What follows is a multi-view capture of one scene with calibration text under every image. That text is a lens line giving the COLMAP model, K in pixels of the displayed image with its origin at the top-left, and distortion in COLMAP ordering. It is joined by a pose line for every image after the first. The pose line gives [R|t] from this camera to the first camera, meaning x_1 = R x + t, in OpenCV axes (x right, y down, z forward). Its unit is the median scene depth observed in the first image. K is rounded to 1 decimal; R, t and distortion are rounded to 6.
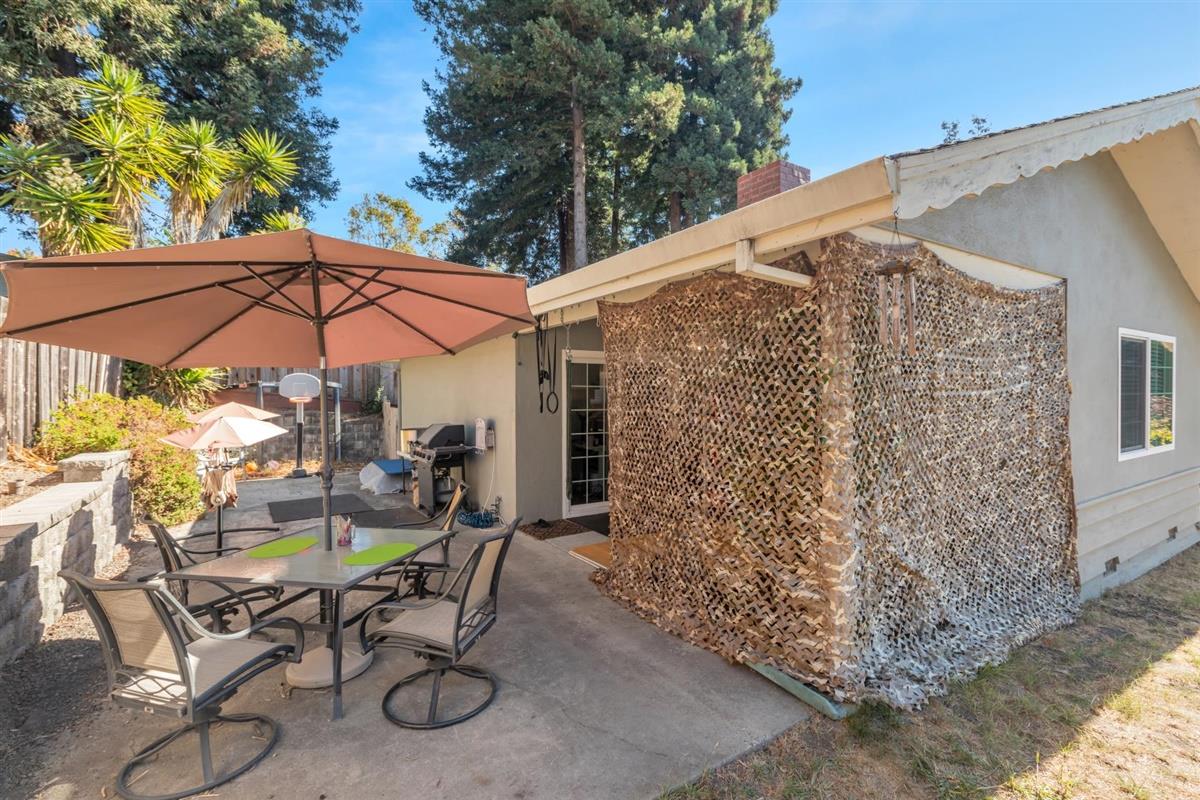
lens RADIAL K [[551.4, 0, 602.7], [0, 551.4, 401.8], [0, 0, 1]] dist [-0.001161, 0.001105]
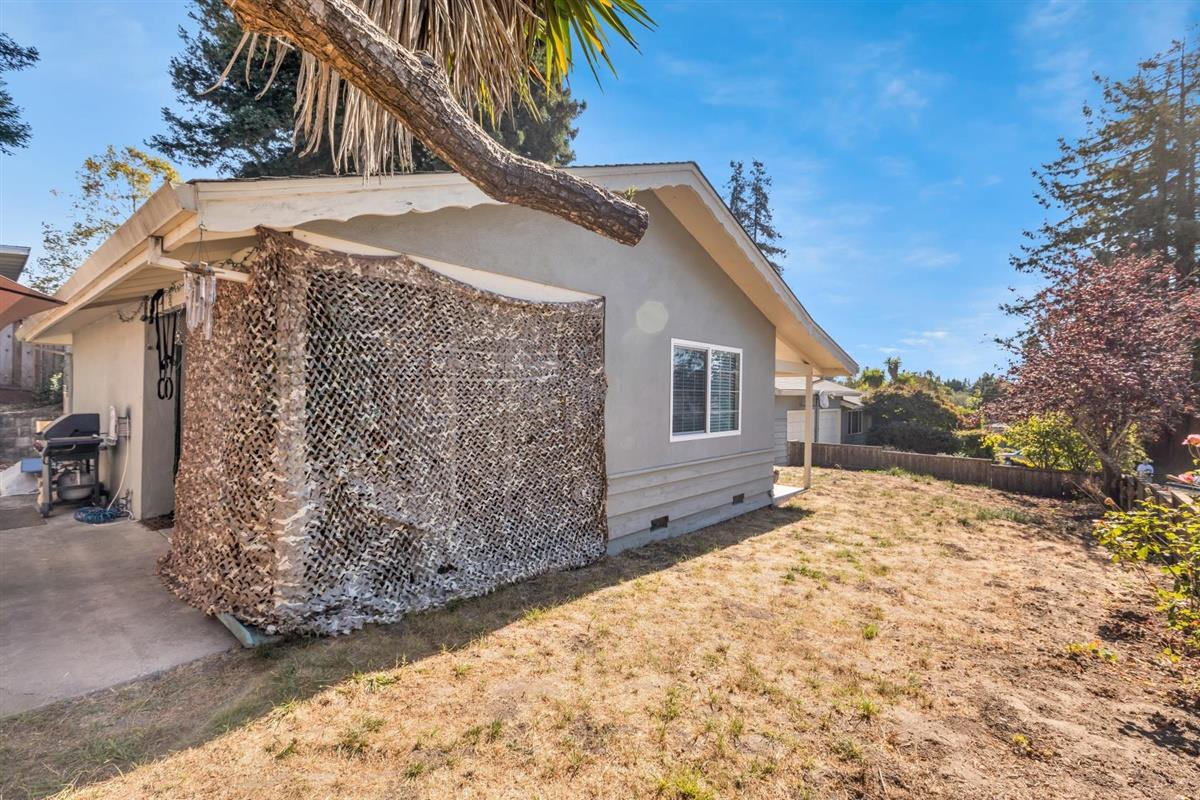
lens RADIAL K [[551.4, 0, 600.9], [0, 551.4, 393.4], [0, 0, 1]] dist [-0.001161, 0.001105]
pose [[0.952072, 0.017075, 0.305398, 0.501148], [-0.012639, 0.999784, -0.016495, 0.025719], [-0.305614, 0.011844, 0.952082, -0.237519]]
